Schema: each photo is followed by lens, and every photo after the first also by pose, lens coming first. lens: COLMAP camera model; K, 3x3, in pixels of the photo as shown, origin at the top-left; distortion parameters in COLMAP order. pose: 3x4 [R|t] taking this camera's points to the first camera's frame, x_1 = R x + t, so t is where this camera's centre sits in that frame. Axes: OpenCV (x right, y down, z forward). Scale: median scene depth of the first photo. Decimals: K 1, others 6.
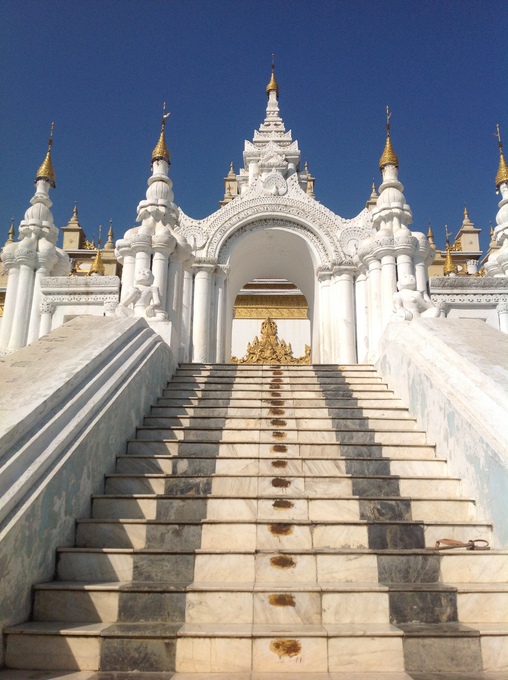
lens RADIAL K [[638.3, 0, 254.0], [0, 638.3, 340.0], [0, 0, 1]] dist [0.252214, -0.613631]
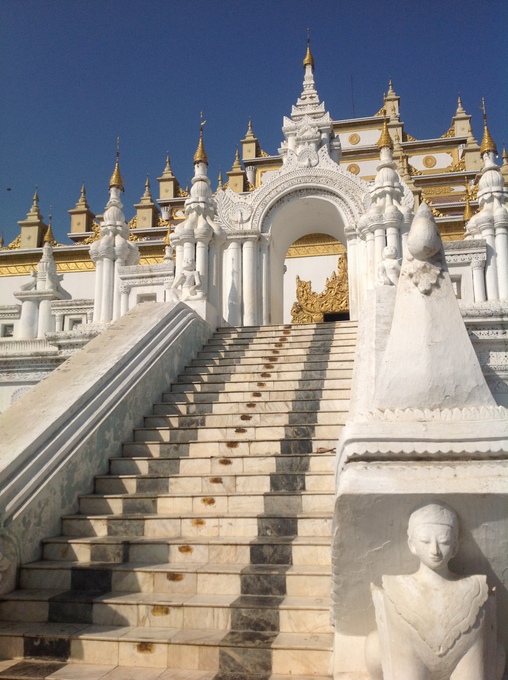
lens RADIAL K [[638.3, 0, 254.0], [0, 638.3, 340.0], [0, 0, 1]] dist [0.252214, -0.613631]
pose [[0.982726, -0.053514, -0.177160, 0.178752], [0.074551, 0.990645, 0.114303, -0.078748], [0.169386, -0.125536, 0.977522, -0.279225]]
